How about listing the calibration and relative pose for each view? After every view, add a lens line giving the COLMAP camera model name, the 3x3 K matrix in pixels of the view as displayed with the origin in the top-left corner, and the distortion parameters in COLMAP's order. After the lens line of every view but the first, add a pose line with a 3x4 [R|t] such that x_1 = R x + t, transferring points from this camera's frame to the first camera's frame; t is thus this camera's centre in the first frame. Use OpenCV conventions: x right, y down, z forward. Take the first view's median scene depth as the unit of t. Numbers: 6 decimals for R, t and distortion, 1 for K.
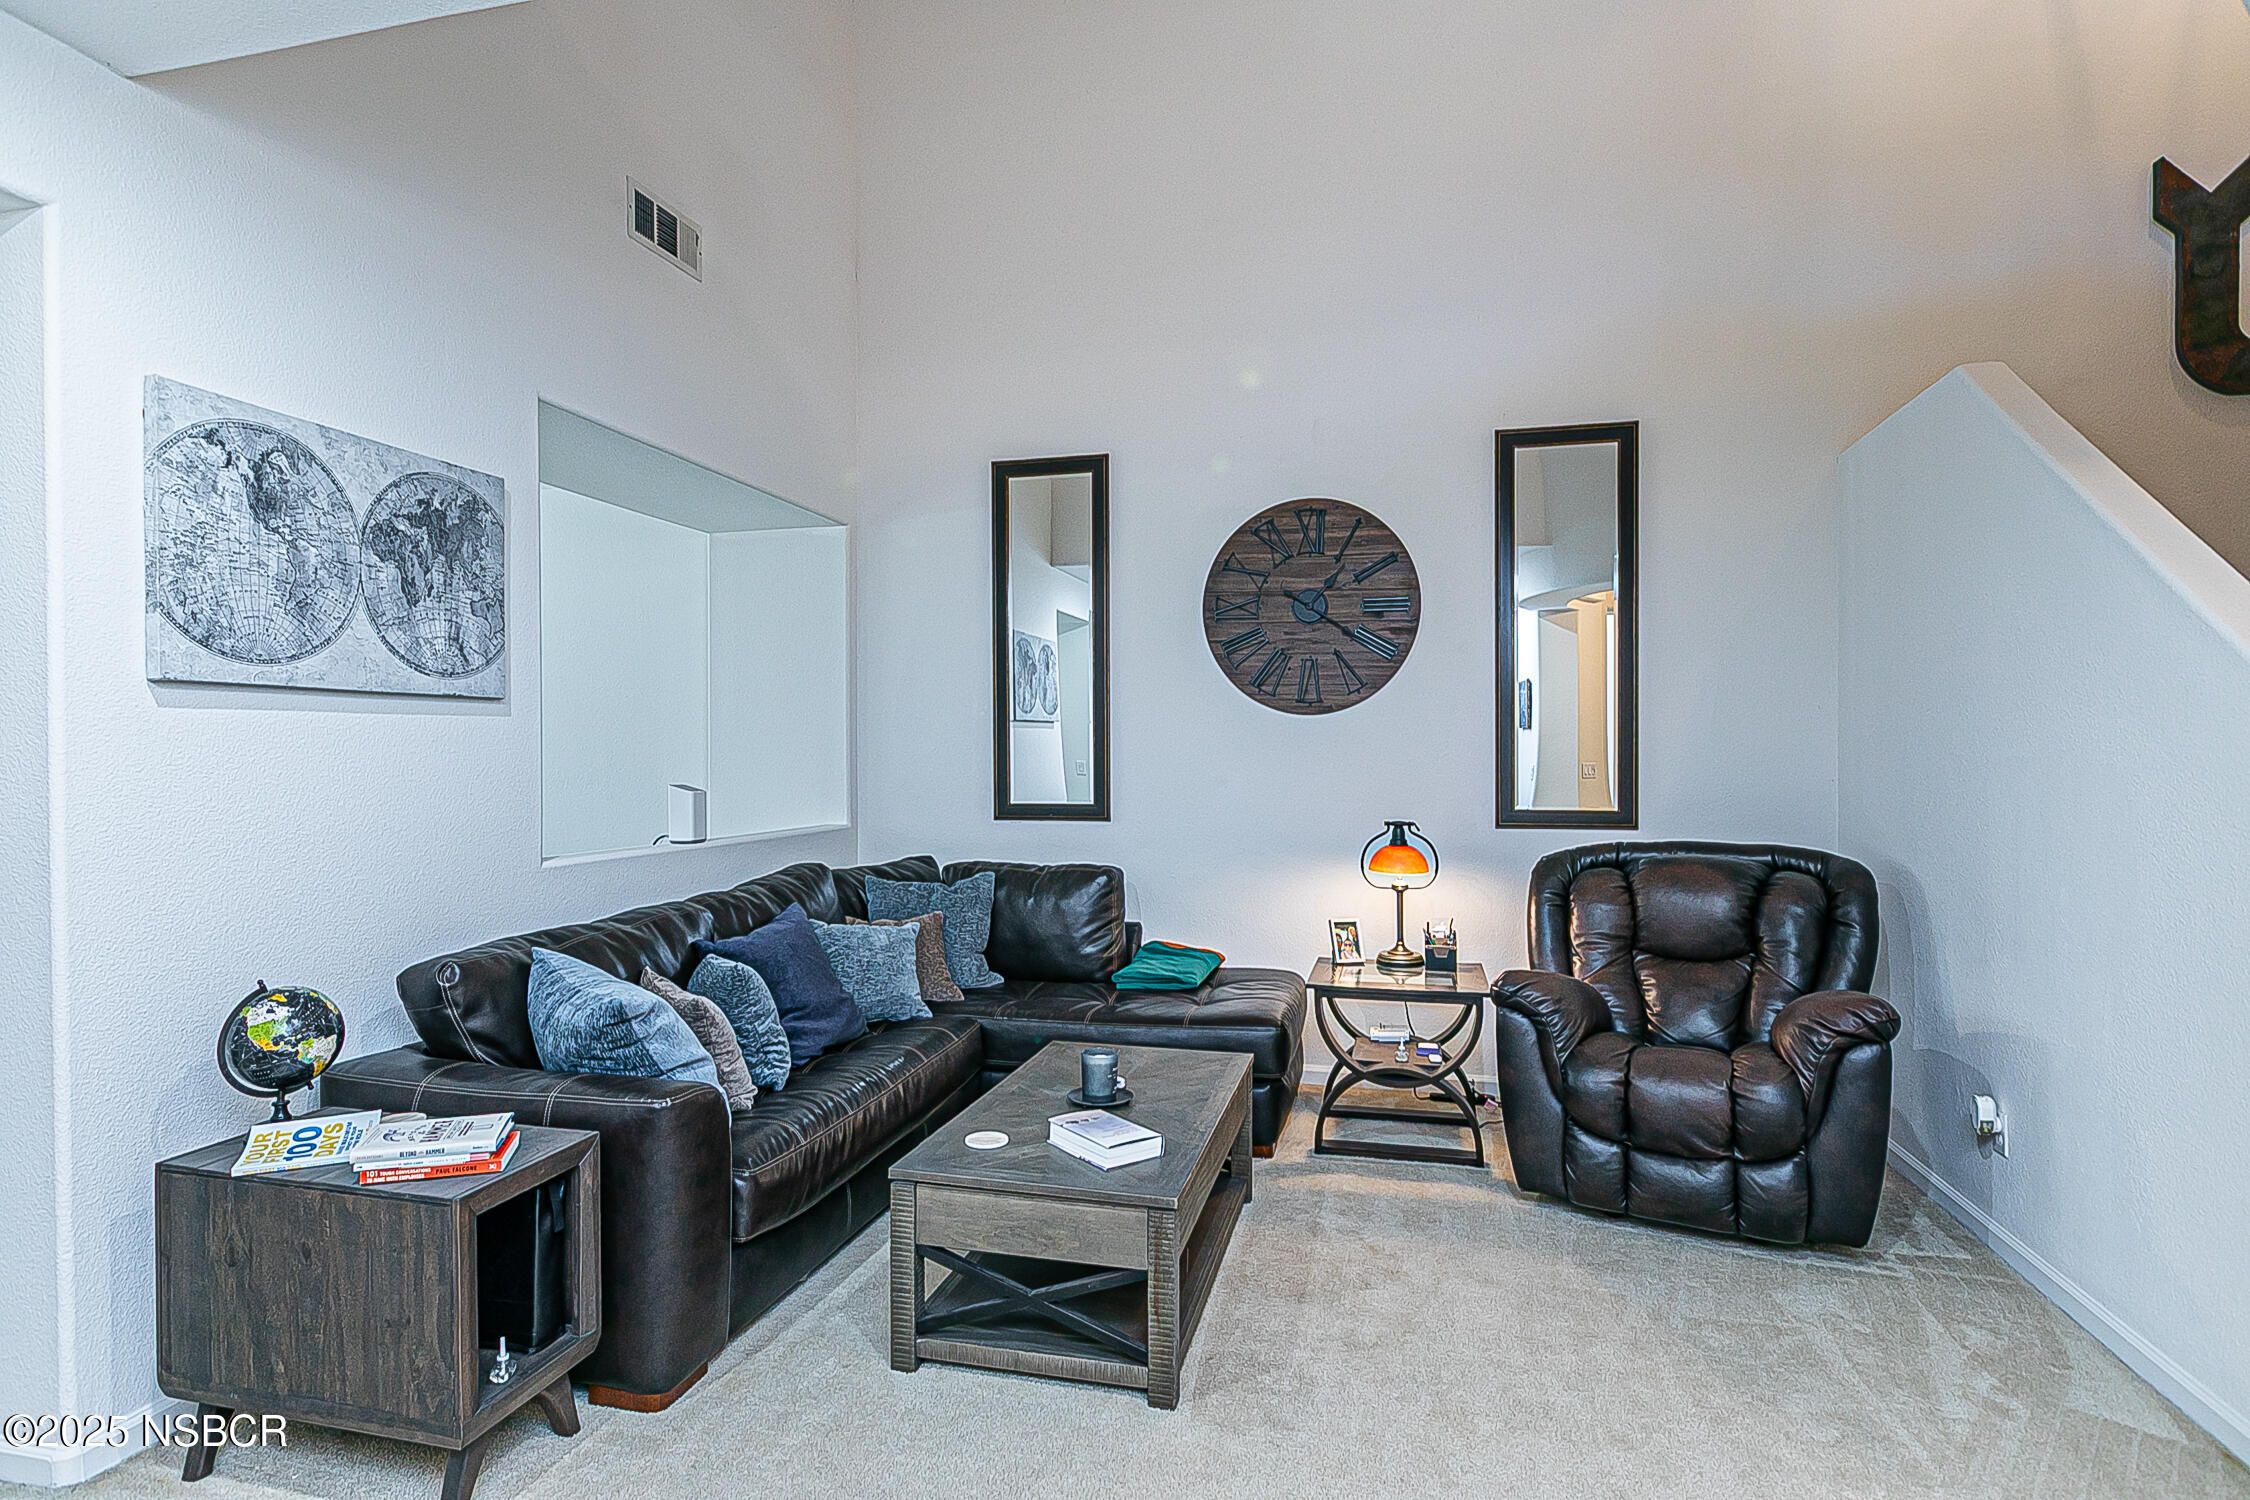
lens RADIAL K [[1142.7, 0, 1124.2], [0, 1142.7, 759.5], [0, 0, 1]] dist [-0.005297, 0.001020]
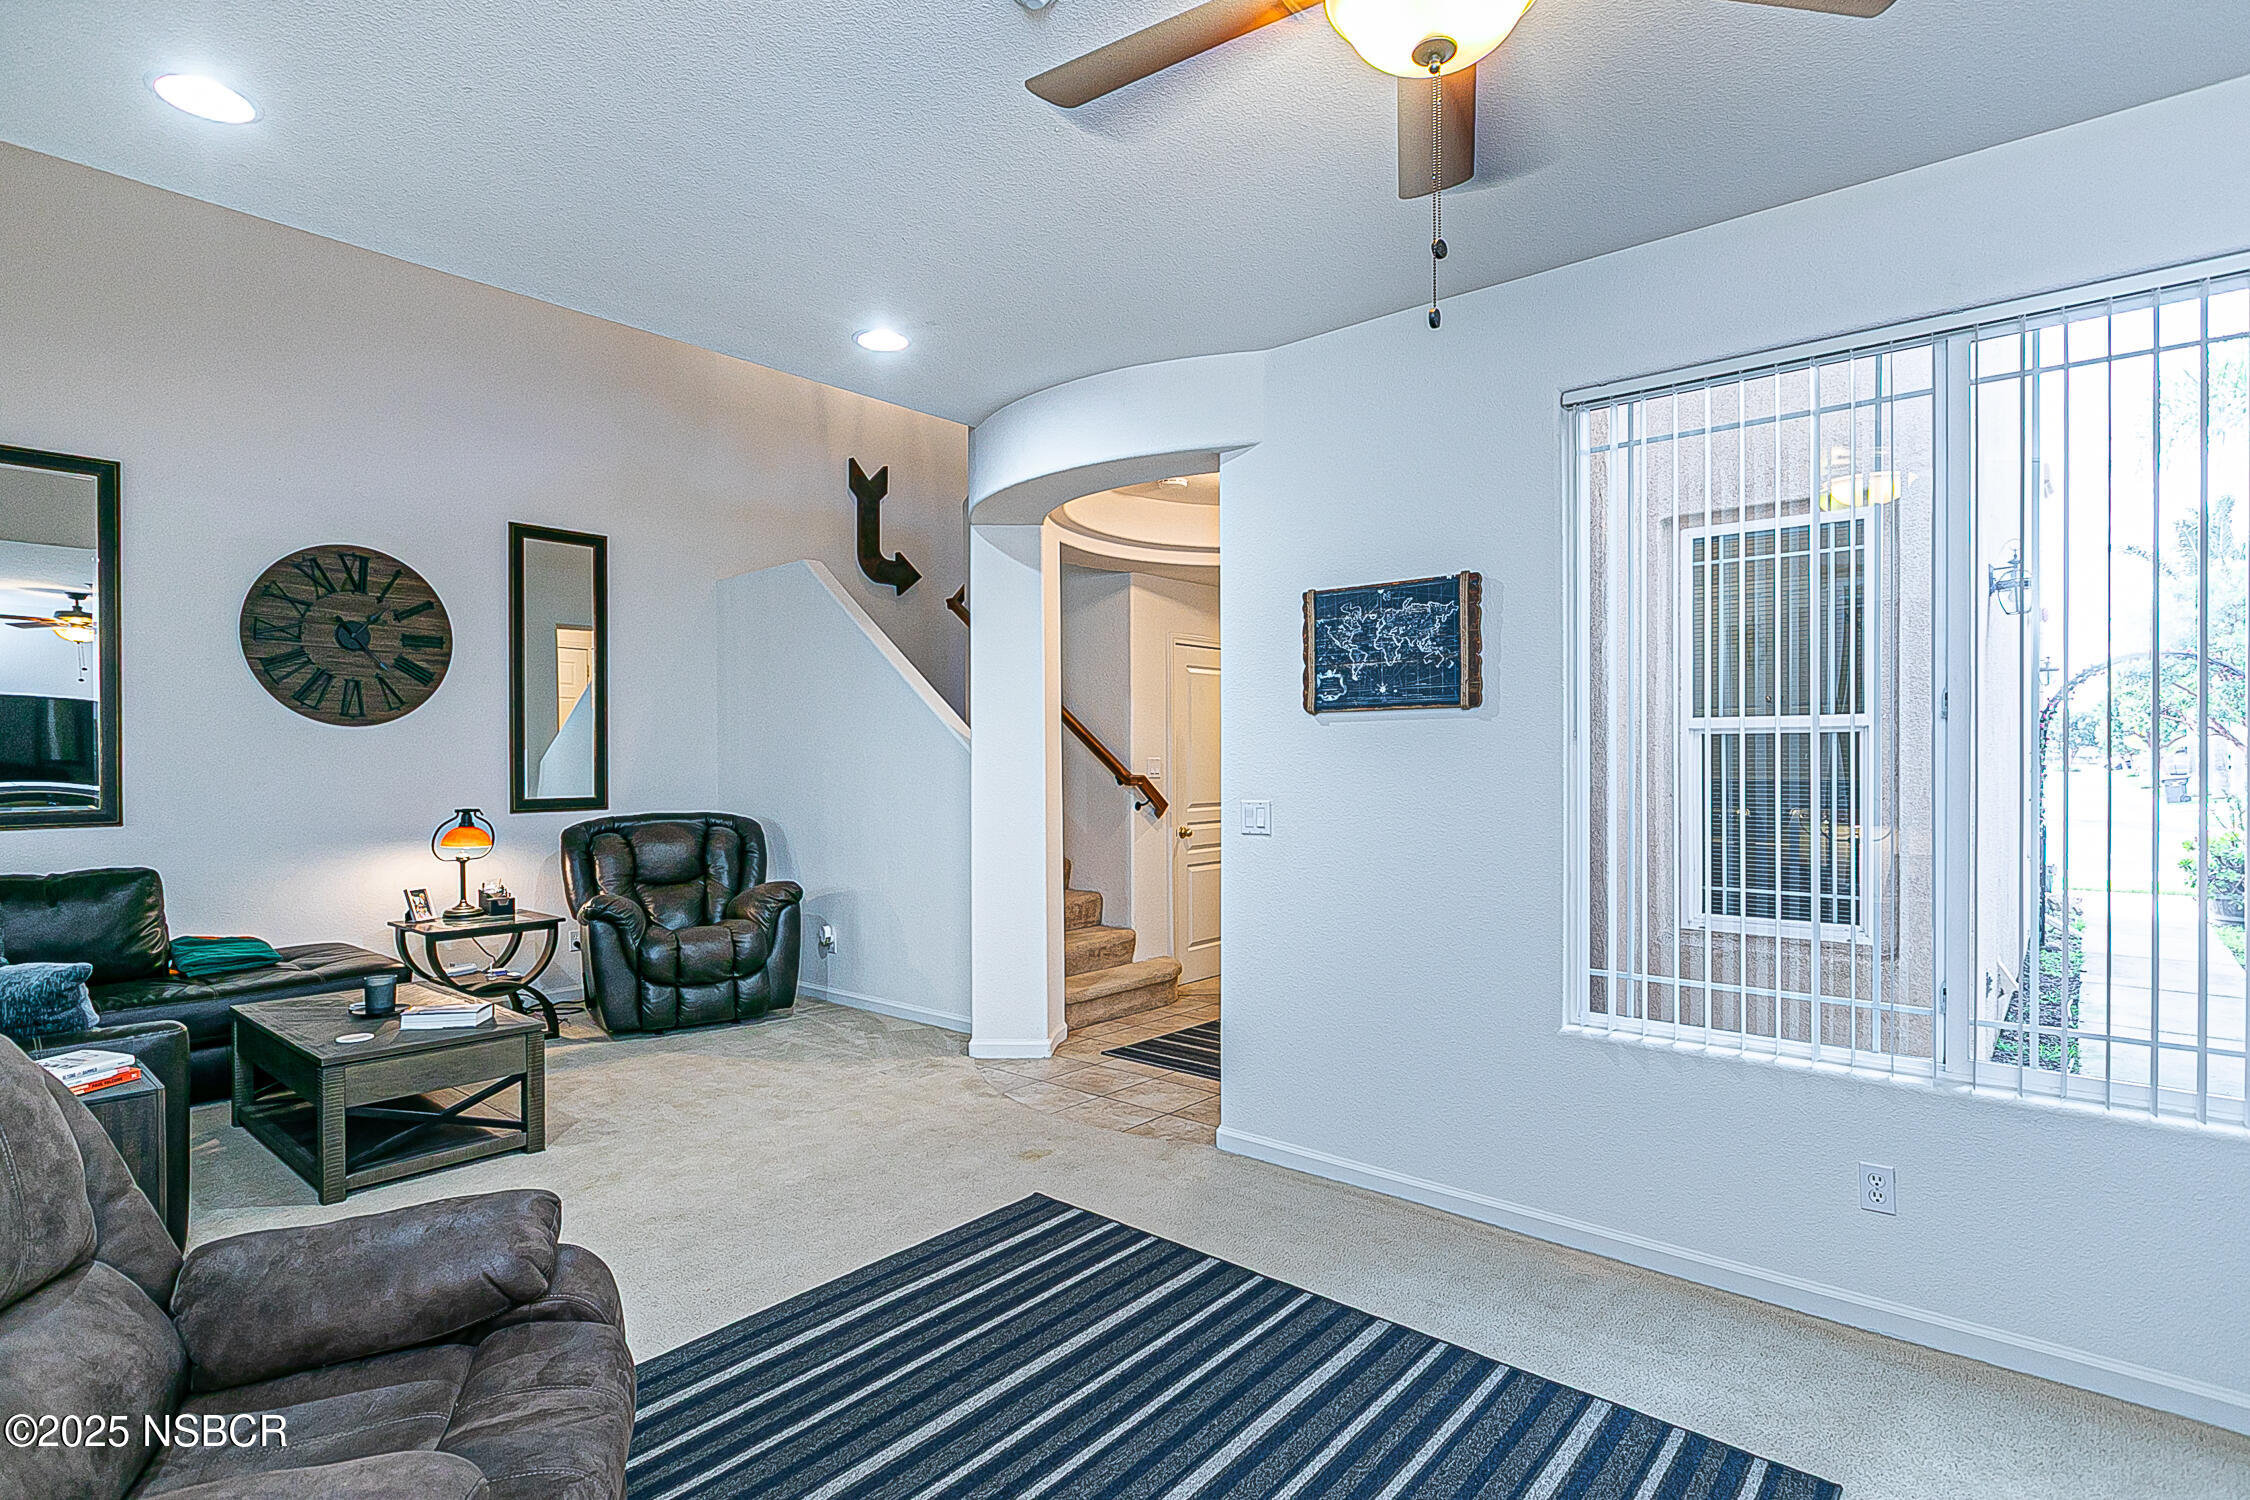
lens RADIAL K [[1104.0, 0, 1118.9], [0, 1104.0, 759.8], [0, 0, 1]] dist [-0.000705, -0.000018]
pose [[0.453891, -0.000137, 0.891057, -0.565047], [0.008330, 0.999957, -0.004090, 0.008551], [-0.891018, 0.009279, 0.453873, -0.268000]]
